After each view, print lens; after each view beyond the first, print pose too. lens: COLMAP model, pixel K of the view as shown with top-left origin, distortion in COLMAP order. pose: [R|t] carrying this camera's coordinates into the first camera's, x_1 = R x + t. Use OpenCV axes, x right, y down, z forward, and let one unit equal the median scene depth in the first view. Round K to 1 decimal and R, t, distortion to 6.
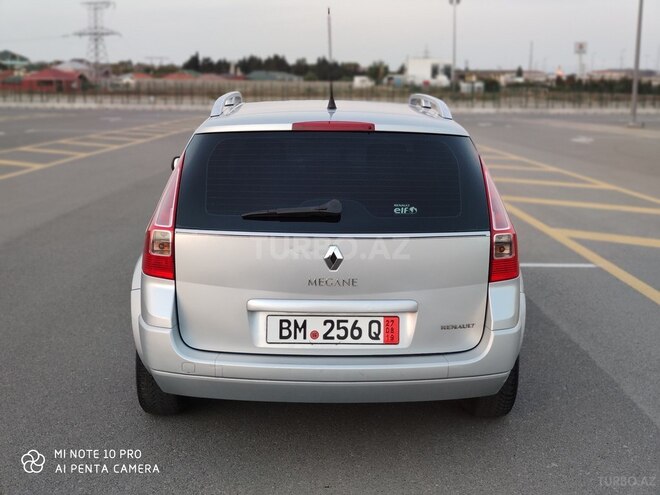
lens RADIAL K [[1015.7, 0, 341.3], [0, 1015.7, 247.2], [0, 0, 1]] dist [0.092675, 0.001148]
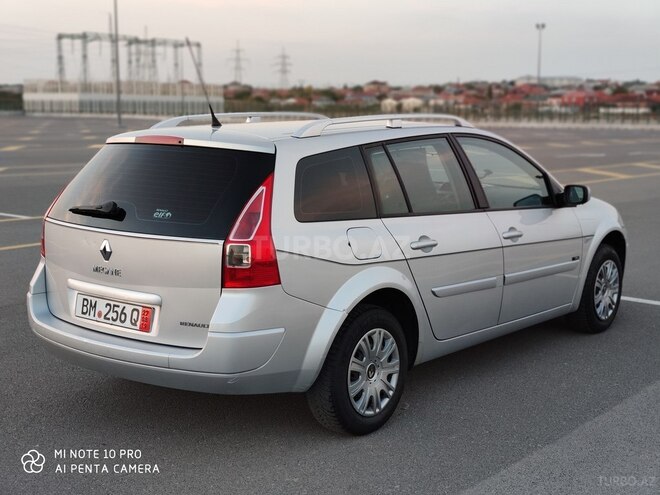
lens RADIAL K [[998.3, 0, 330.0], [0, 998.3, 247.5], [0, 0, 1]] dist [0.047565, 0.001631]
pose [[0.780459, 0.089493, -0.618769, 0.457350], [-0.101766, 0.994688, 0.015503, -0.018634], [0.616869, 0.050870, 0.785420, 0.125031]]
